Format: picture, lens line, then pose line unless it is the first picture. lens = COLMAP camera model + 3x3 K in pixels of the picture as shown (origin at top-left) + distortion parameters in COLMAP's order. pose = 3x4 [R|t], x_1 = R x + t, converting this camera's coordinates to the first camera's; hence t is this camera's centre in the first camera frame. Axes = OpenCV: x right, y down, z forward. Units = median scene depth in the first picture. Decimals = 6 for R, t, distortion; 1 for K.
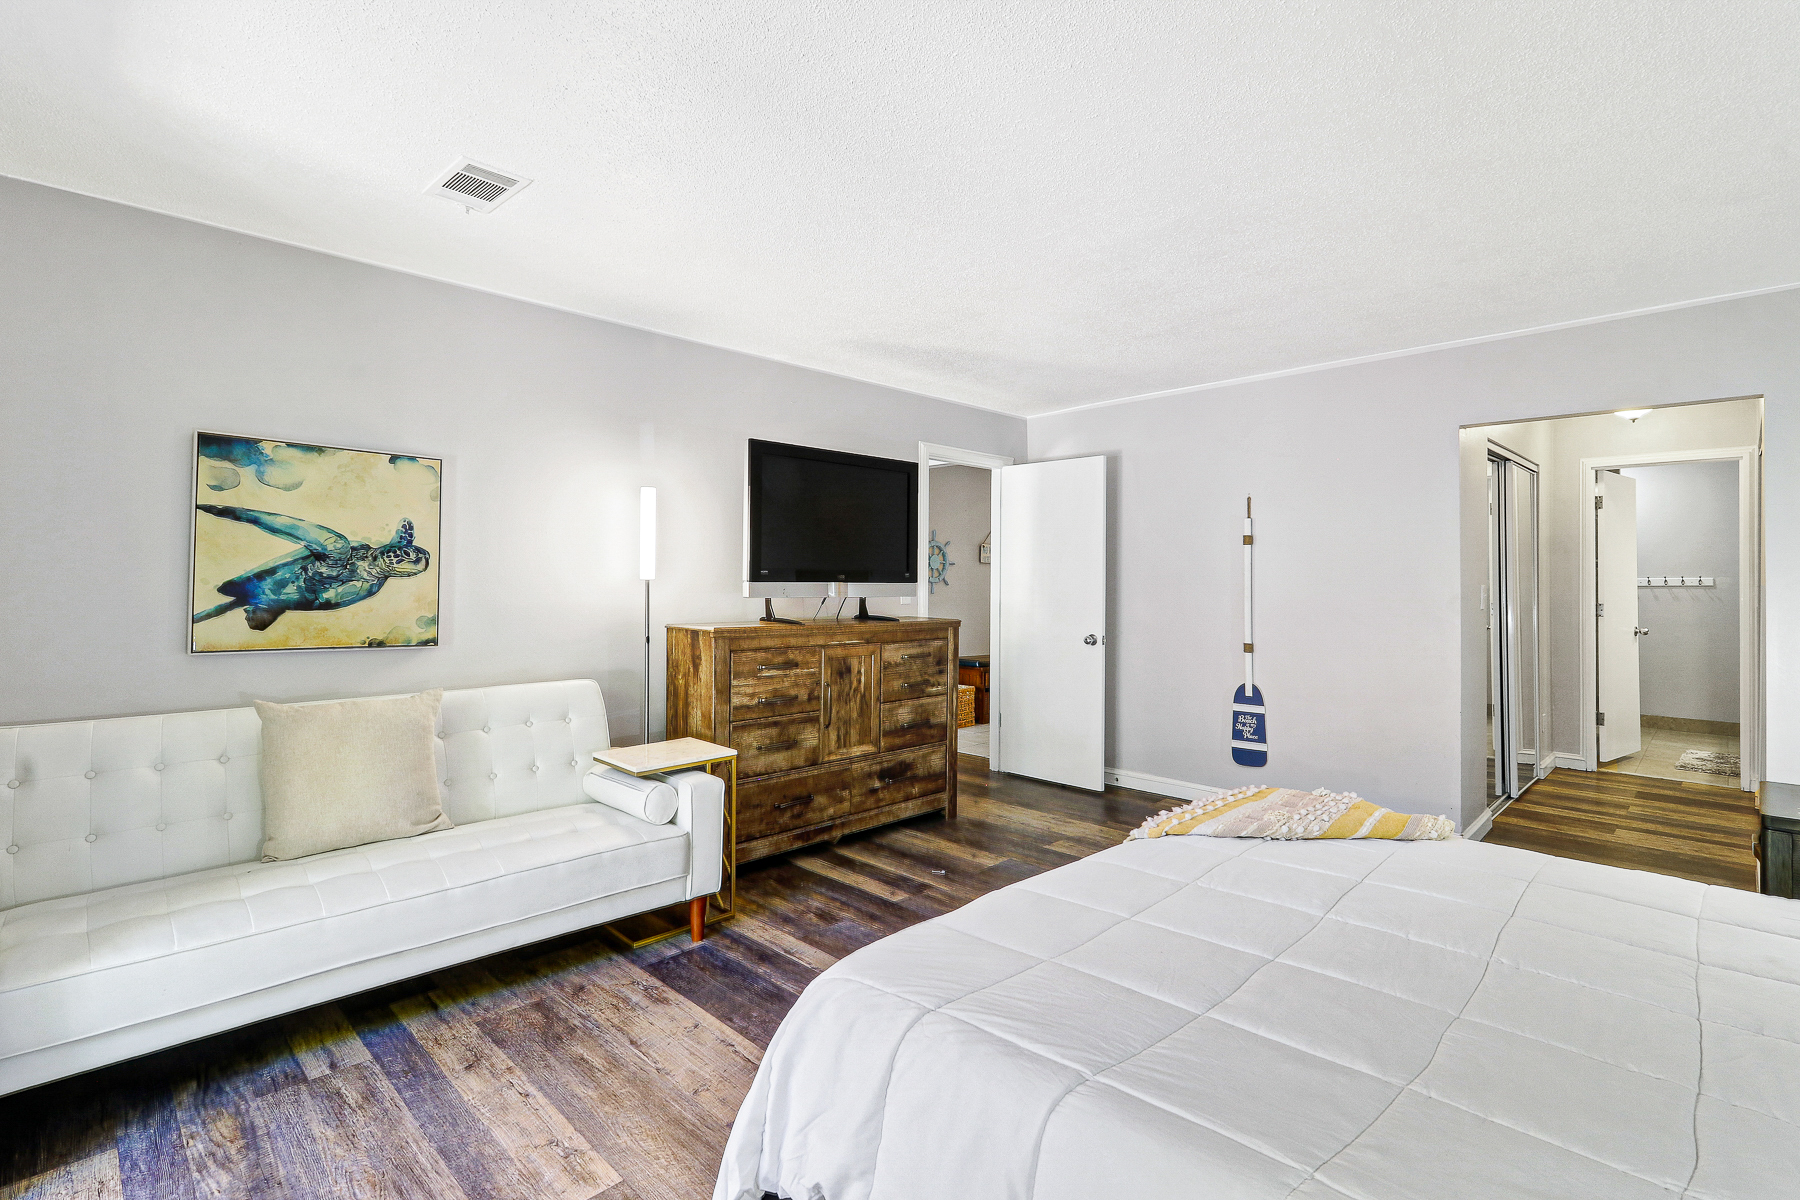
lens RADIAL K [[837.2, 0, 911.0], [0, 837.2, 585.1], [0, 0, 1]] dist [0.014261, -0.006923]
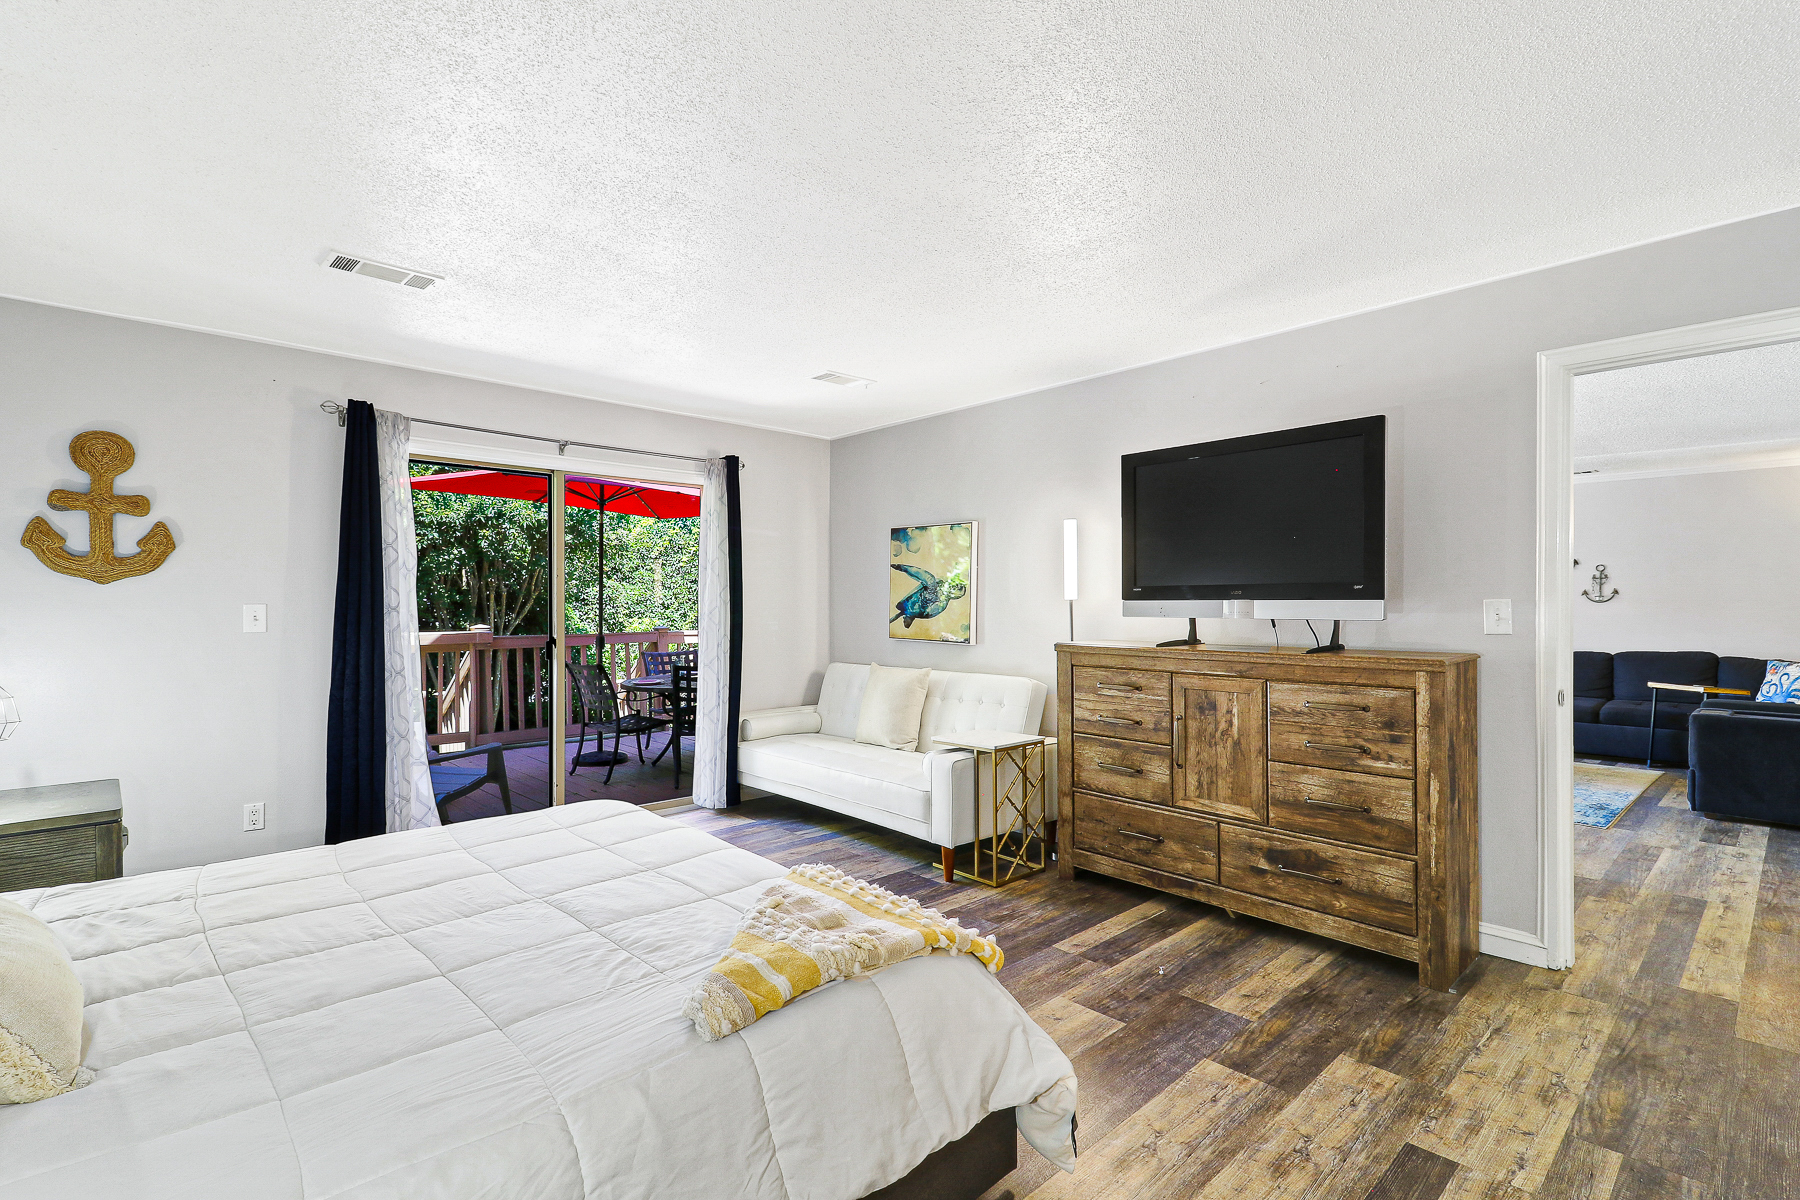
lens RADIAL K [[837.2, 0, 907.9], [0, 837.2, 610.6], [0, 0, 1]] dist [0.014261, -0.006923]
pose [[-0.038176, 0.004911, -0.999259, 0.789827], [0.000748, 0.999988, 0.004886, 0.003457], [0.999271, -0.000561, -0.038180, 0.762286]]
